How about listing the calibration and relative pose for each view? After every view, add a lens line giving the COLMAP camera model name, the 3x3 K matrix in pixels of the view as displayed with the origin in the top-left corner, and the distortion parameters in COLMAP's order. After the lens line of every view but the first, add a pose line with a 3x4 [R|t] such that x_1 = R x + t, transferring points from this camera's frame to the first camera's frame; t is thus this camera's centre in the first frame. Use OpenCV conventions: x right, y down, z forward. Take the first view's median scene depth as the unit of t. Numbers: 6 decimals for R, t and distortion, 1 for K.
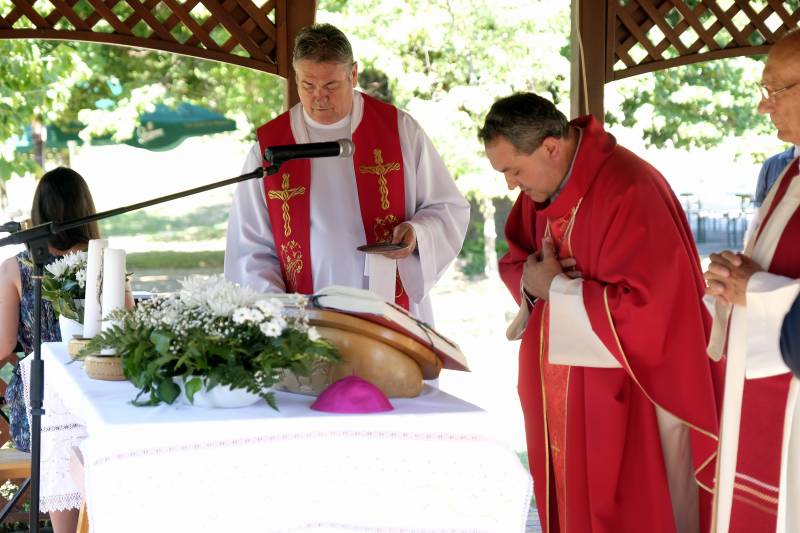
lens RADIAL K [[1904.2, 0, 402.2], [0, 1904.2, 278.9], [0, 0, 1]] dist [0.063173, 0.969349]
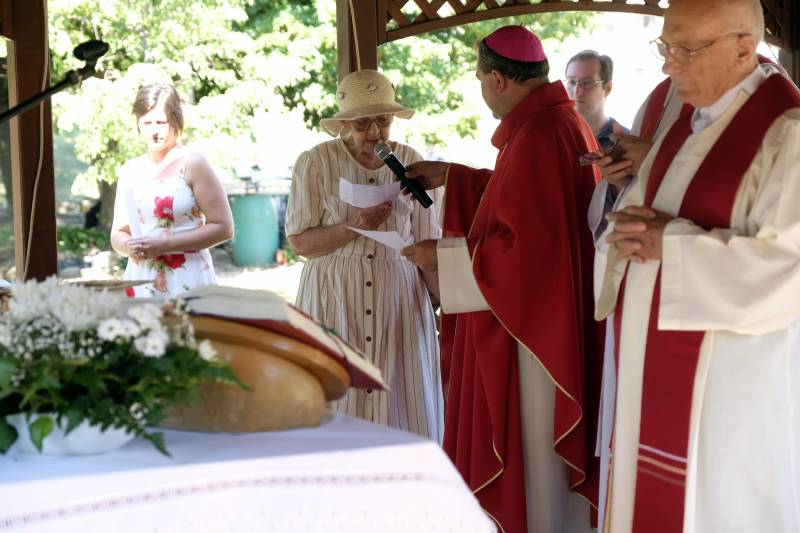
lens RADIAL K [[1904.2, 0, 402.2], [0, 1904.2, 278.9], [0, 0, 1]] dist [0.063173, 0.969349]
pose [[0.978910, -0.033508, 0.201526, -0.119710], [0.032483, 0.999437, 0.008395, -0.002690], [-0.201694, -0.001671, 0.979447, 0.252976]]
